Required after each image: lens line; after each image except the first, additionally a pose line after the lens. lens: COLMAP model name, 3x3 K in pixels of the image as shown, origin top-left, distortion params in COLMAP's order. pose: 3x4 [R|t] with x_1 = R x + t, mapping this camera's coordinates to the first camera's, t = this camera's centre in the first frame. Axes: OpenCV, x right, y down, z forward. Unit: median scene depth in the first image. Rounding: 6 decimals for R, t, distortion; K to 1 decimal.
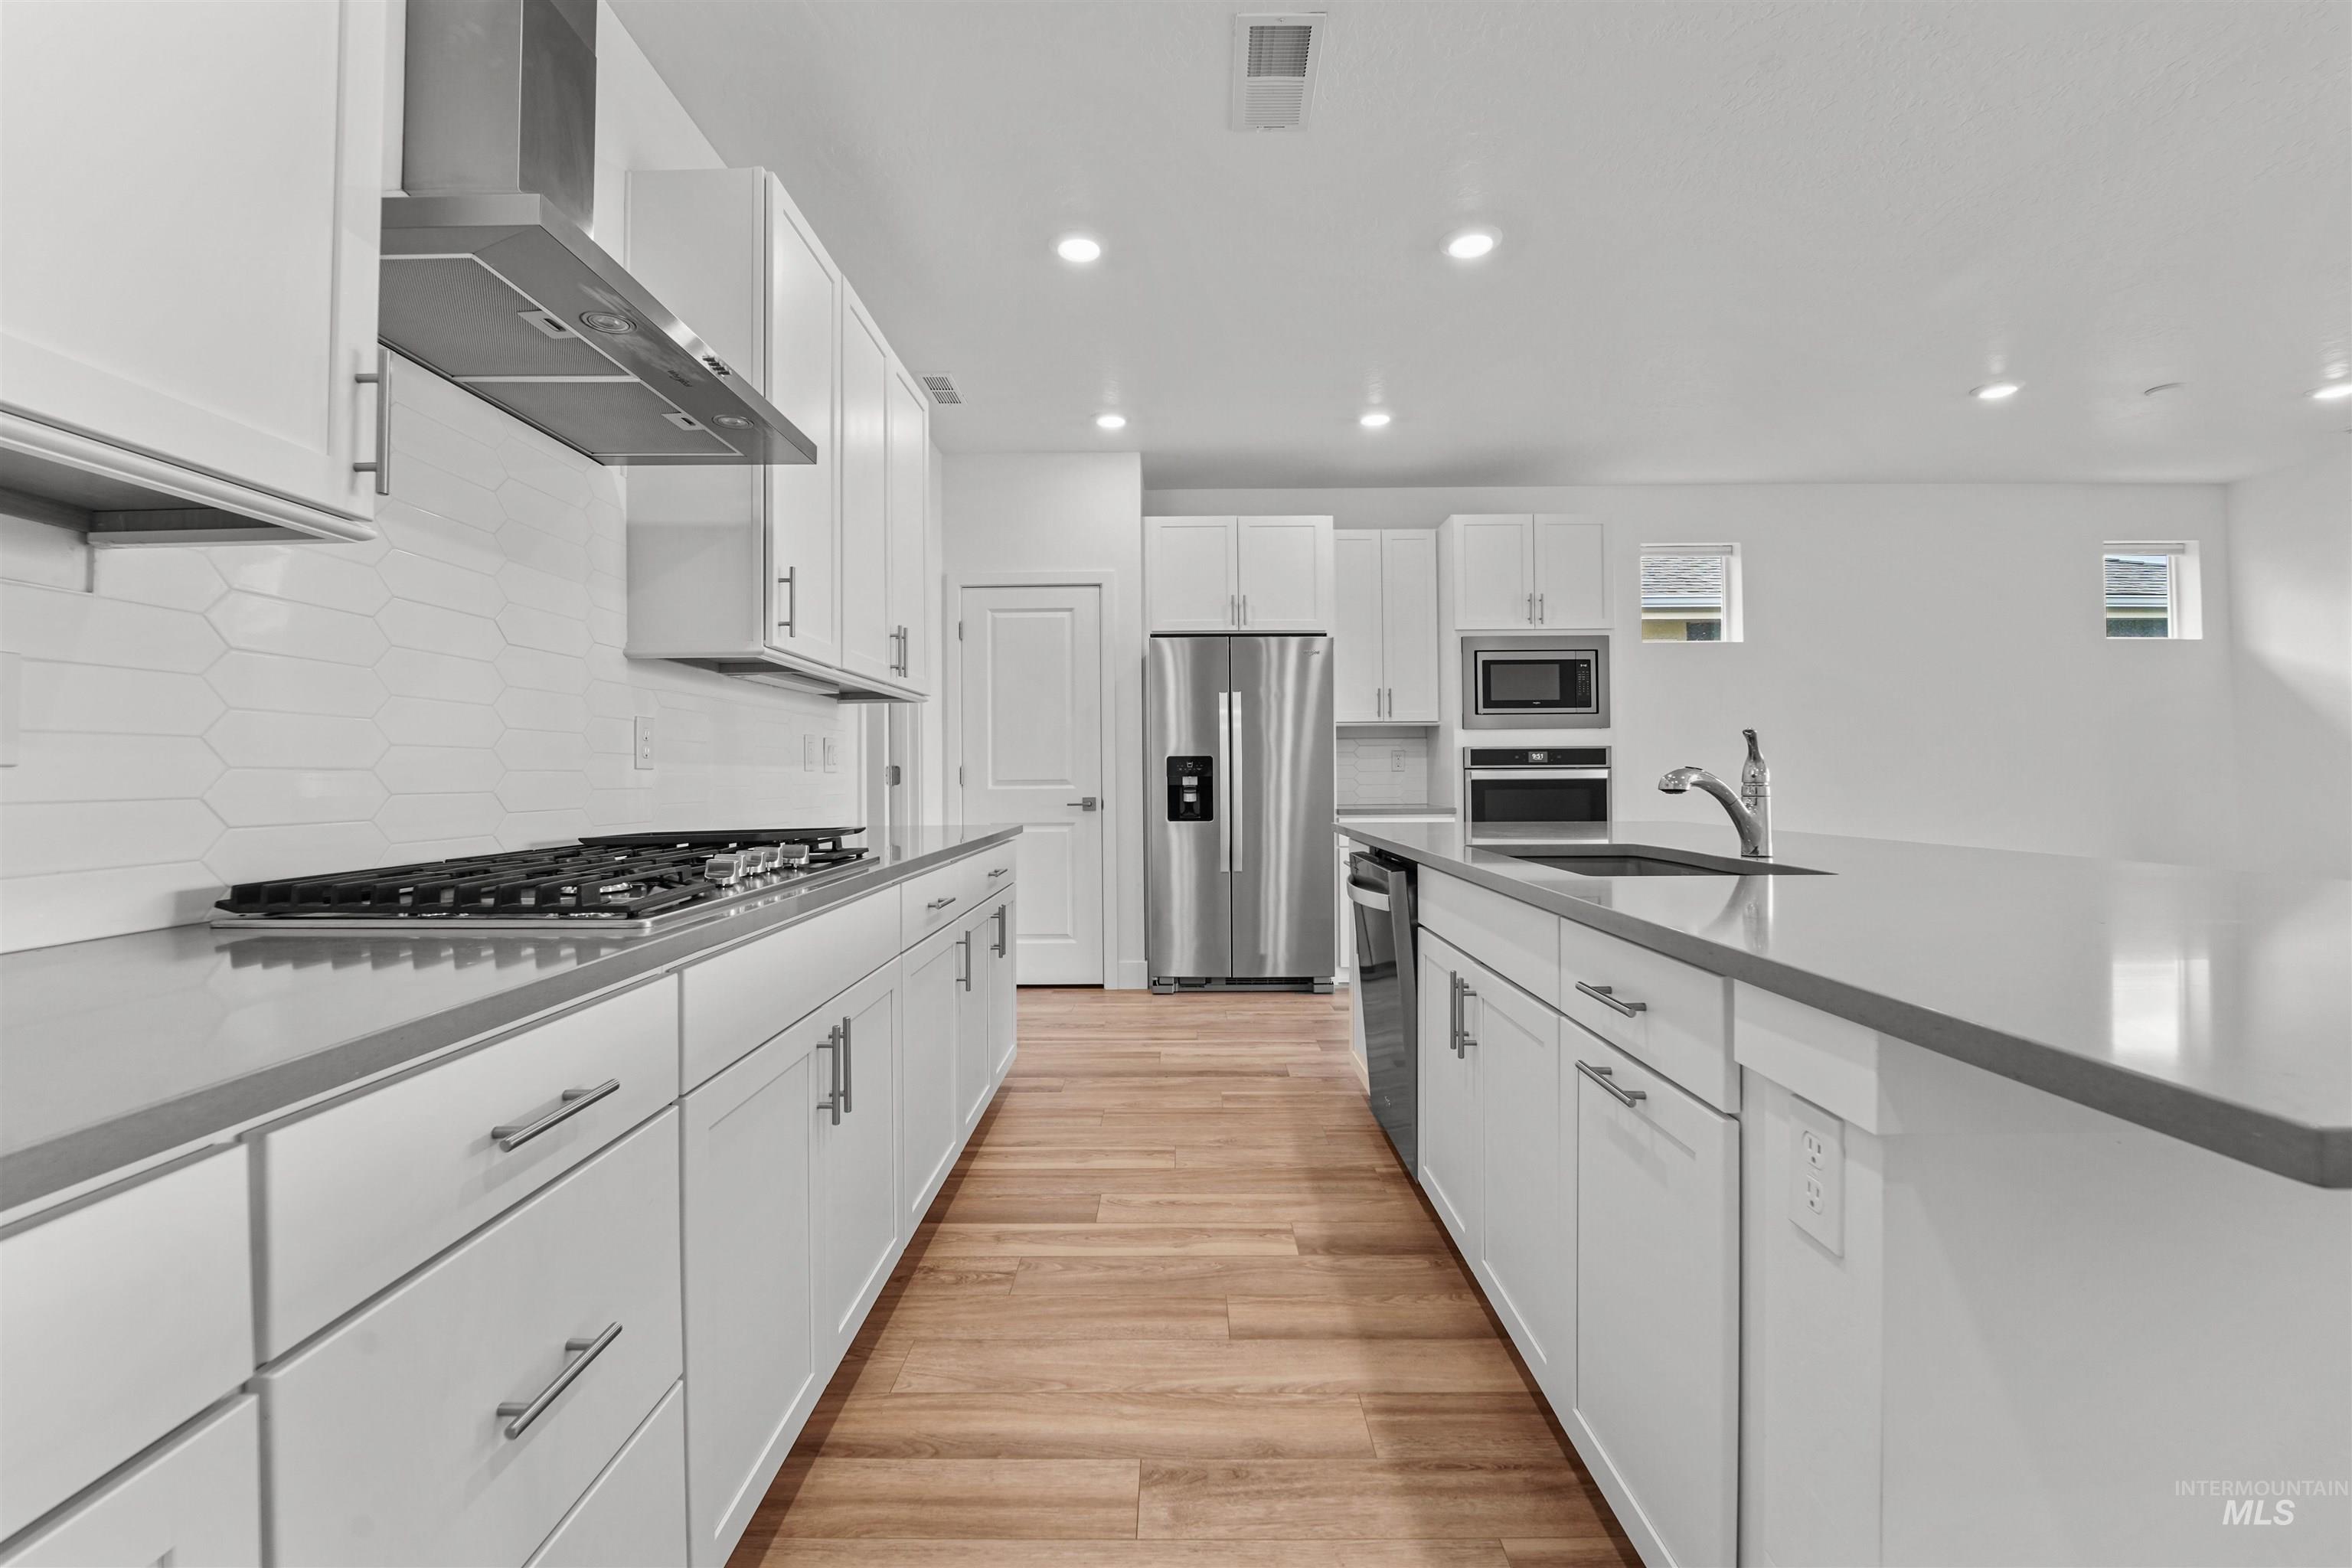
lens RADIAL K [[992.4, 0, 1170.2], [0, 992.4, 760.9], [0, 0, 1]] dist [-0.015093, 0.000495]
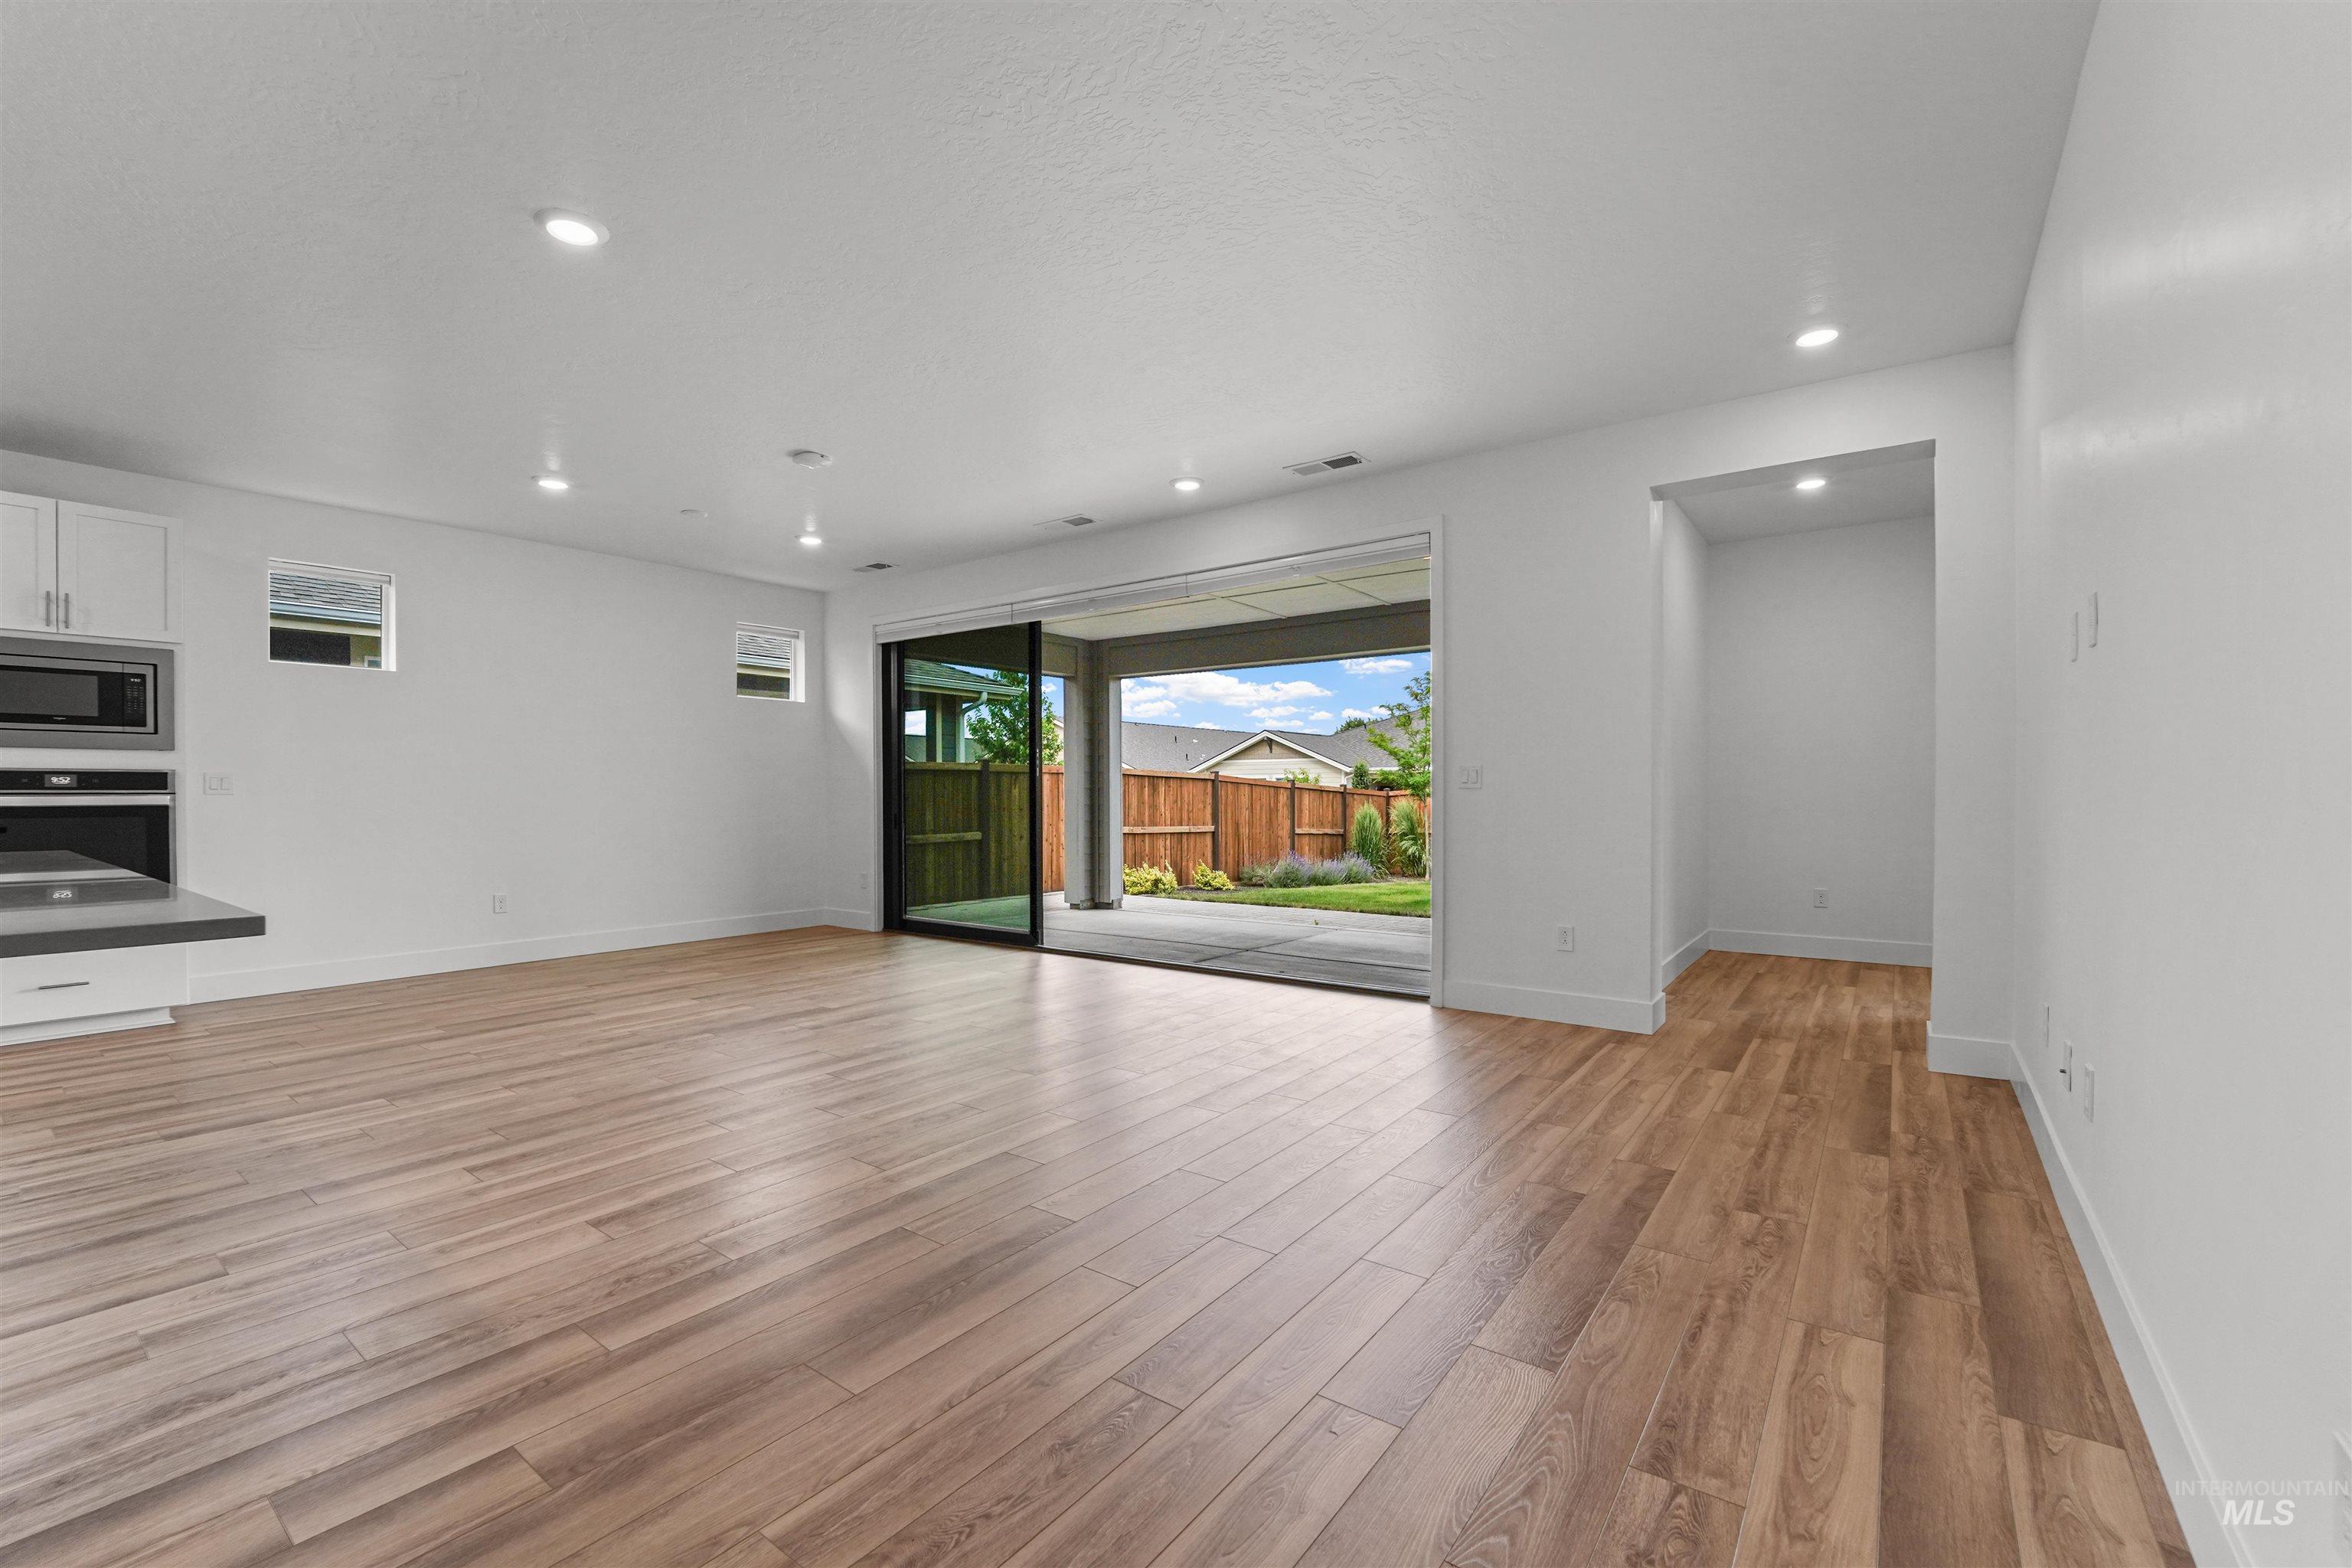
lens RADIAL K [[992.4, 0, 1175.2], [0, 992.4, 800.6], [0, 0, 1]] dist [-0.015093, 0.000495]
pose [[0.599820, -0.001905, 0.800133, 0.274306], [-0.010097, 0.999900, 0.009950, -0.004986], [-0.800071, -0.014047, 0.599740, -0.293224]]
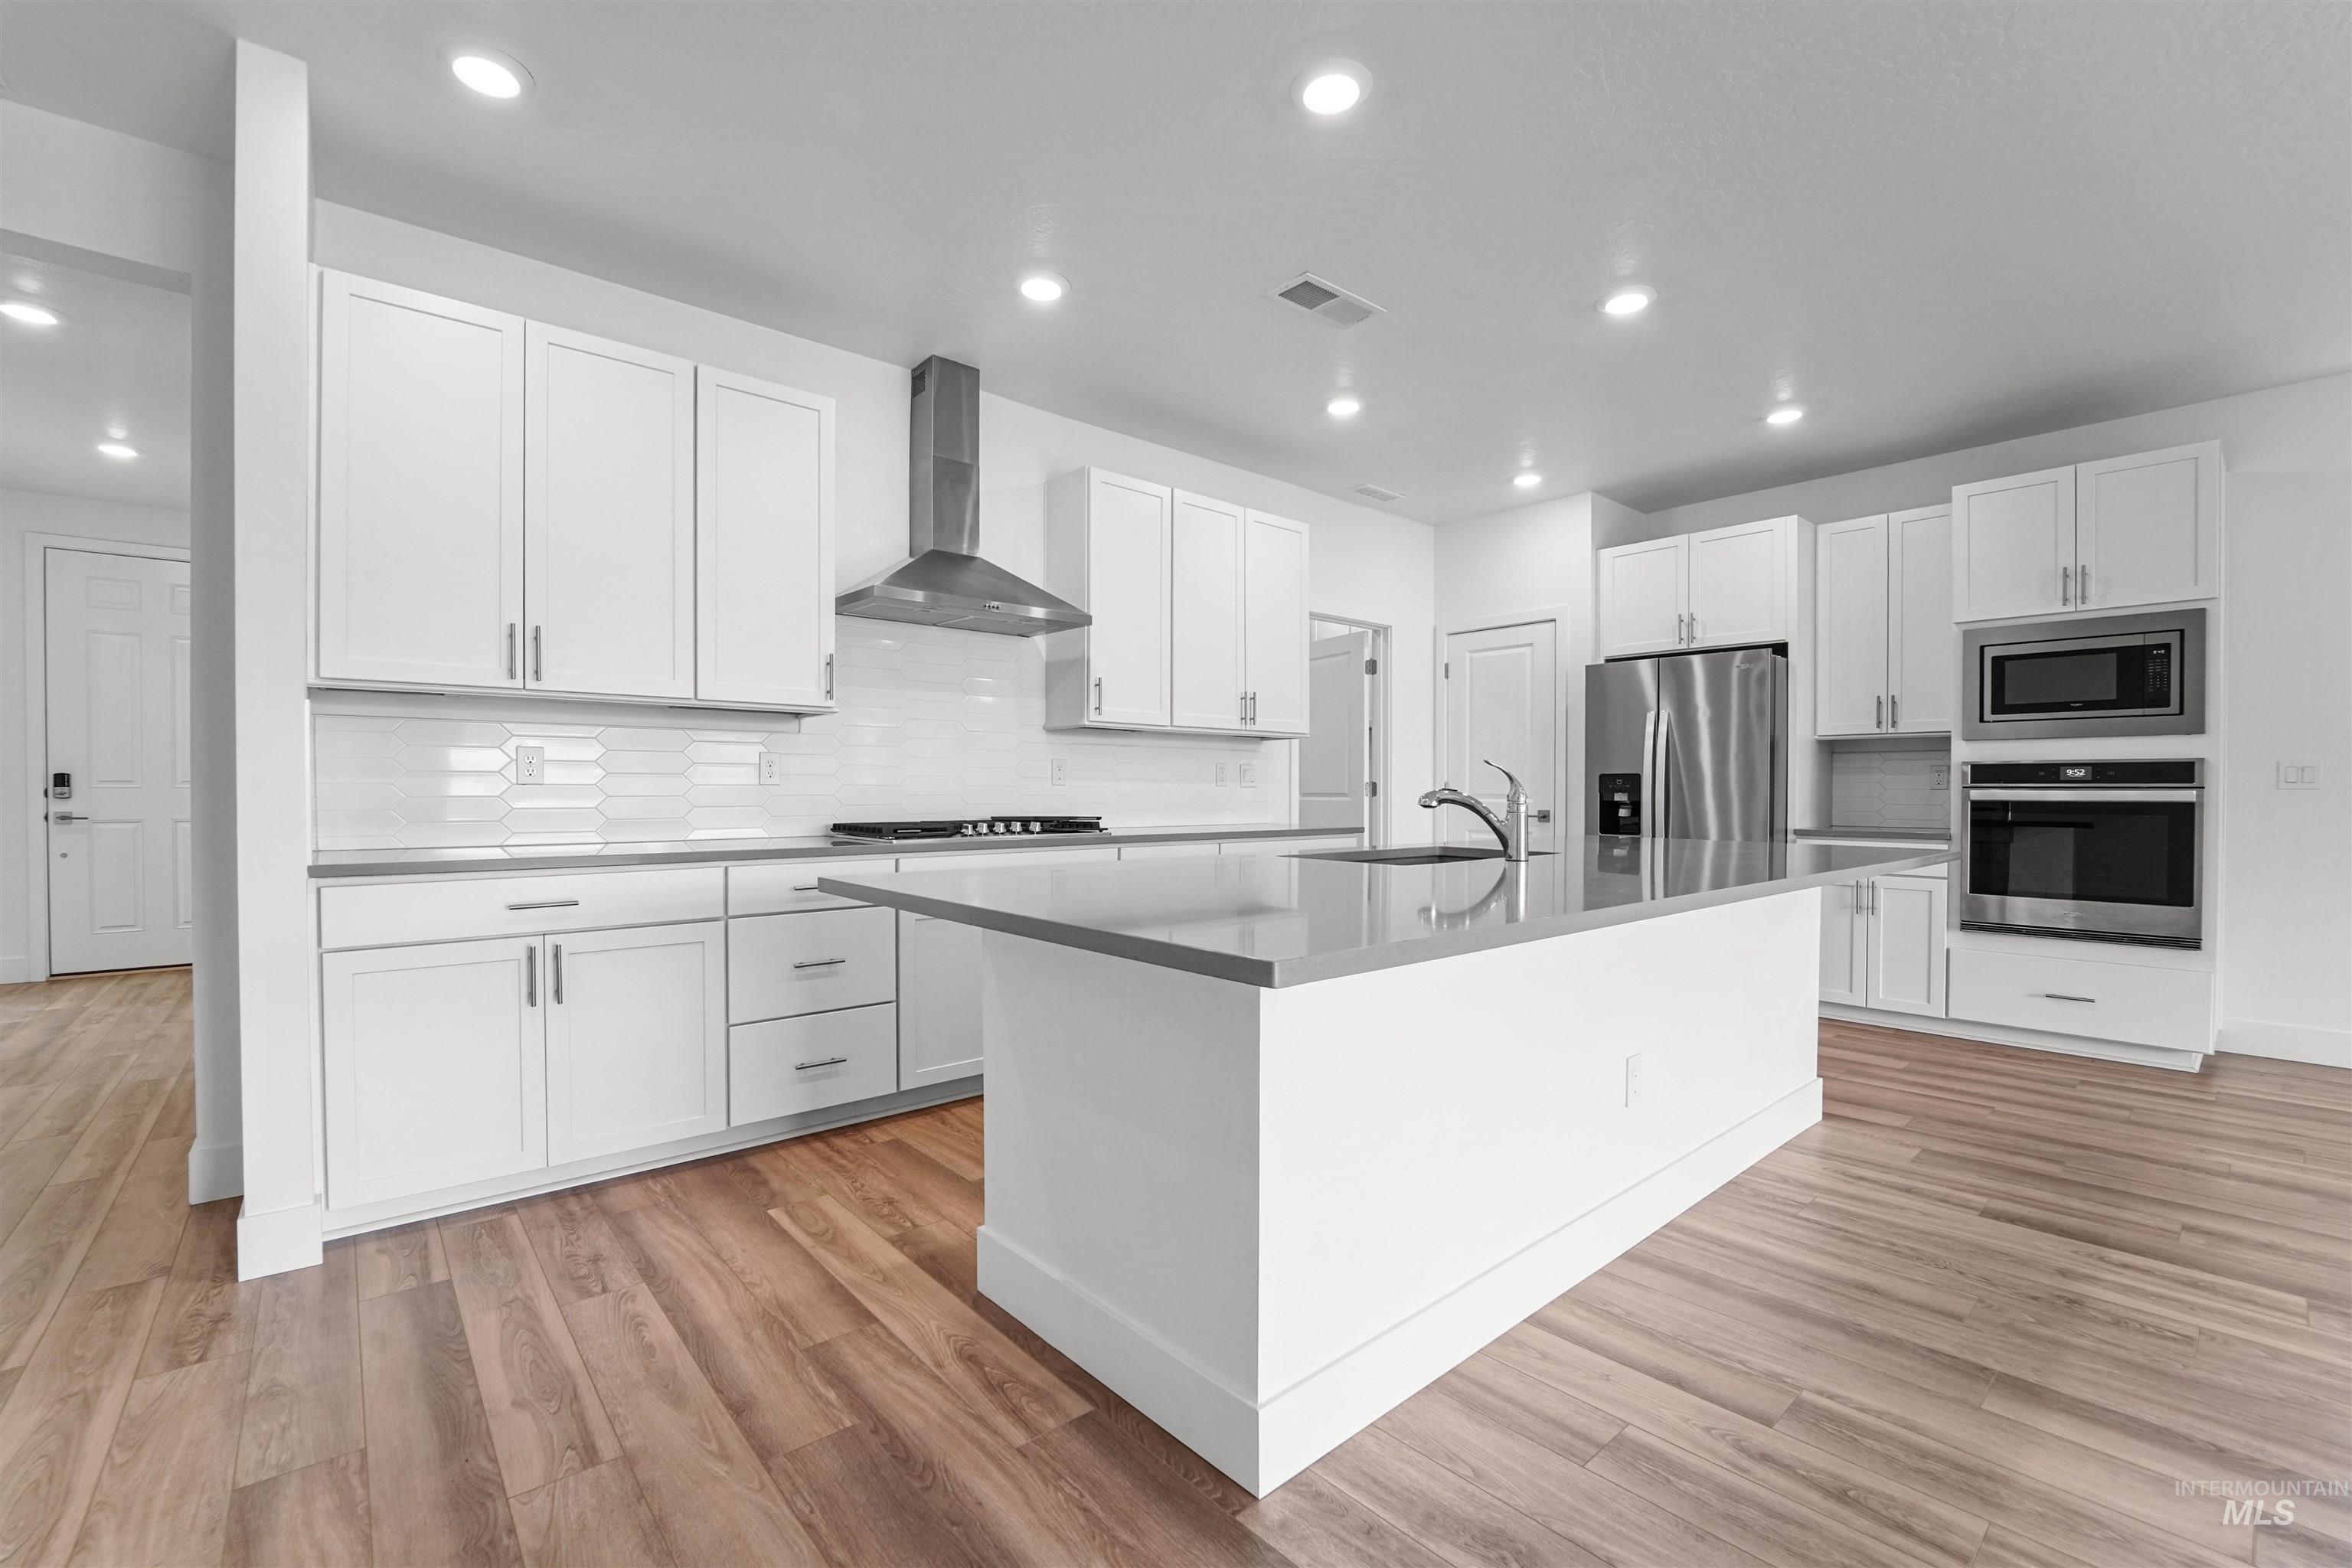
lens RADIAL K [[992.4, 0, 1164.0], [0, 992.4, 796.3], [0, 0, 1]] dist [-0.015093, 0.000495]
pose [[0.658354, 0.014257, -0.752574, 0.480882], [0.003482, 0.999752, 0.021985, -0.005282], [0.752701, -0.017094, 0.658141, -0.063243]]
